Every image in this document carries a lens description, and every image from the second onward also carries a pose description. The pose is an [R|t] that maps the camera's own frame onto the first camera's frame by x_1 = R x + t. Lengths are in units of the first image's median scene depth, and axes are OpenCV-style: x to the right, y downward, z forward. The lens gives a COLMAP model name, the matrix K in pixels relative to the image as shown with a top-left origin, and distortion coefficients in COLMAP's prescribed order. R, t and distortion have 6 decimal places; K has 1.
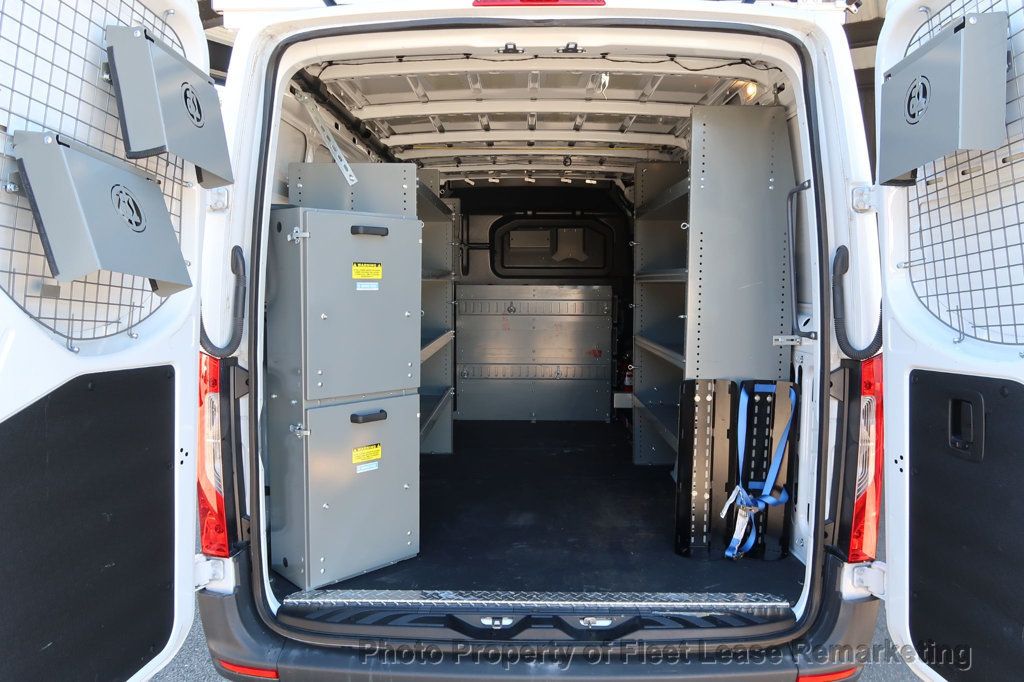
lens RADIAL K [[708.0, 0, 510.1], [0, 708.0, 337.1], [0, 0, 1]] dist [-0.037747, 0.016165]
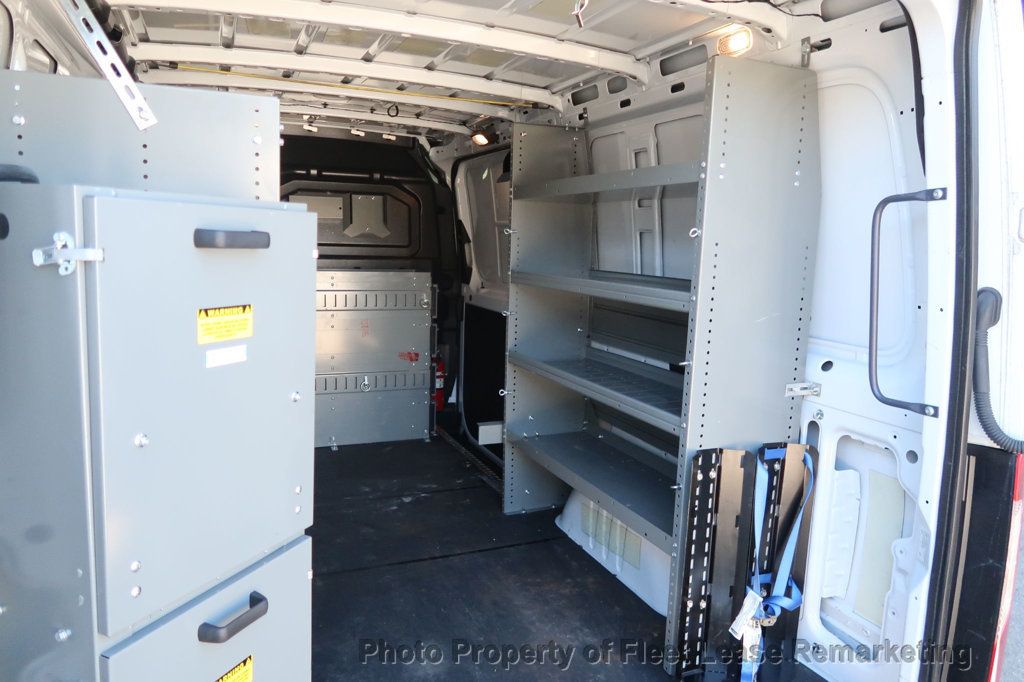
lens RADIAL K [[708.0, 0, 511.1], [0, 708.0, 337.9], [0, 0, 1]] dist [-0.037747, 0.016165]
pose [[0.913582, -0.030348, 0.405522, -0.128336], [0.002864, 0.997667, 0.068209, -0.067838], [-0.406645, -0.061153, 0.911537, 0.292253]]
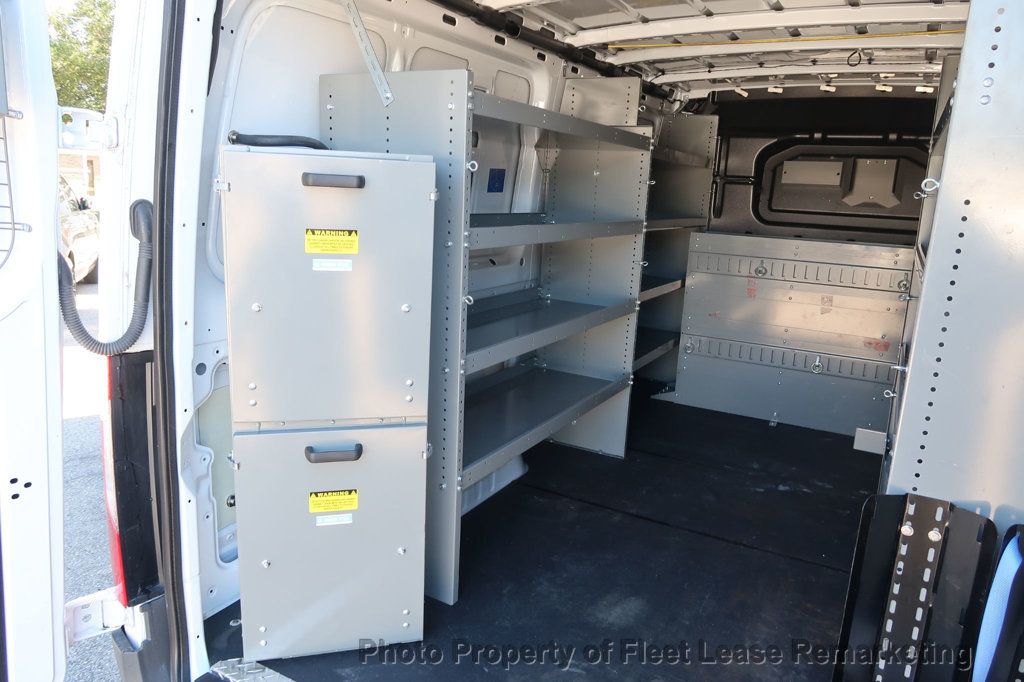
lens RADIAL K [[708.0, 0, 505.1], [0, 708.0, 339.1], [0, 0, 1]] dist [-0.037747, 0.016165]
pose [[0.875852, 0.136914, -0.462750, 0.150404], [-0.080220, 0.986875, 0.140154, -0.064259], [0.475865, -0.085633, 0.875340, 0.289008]]
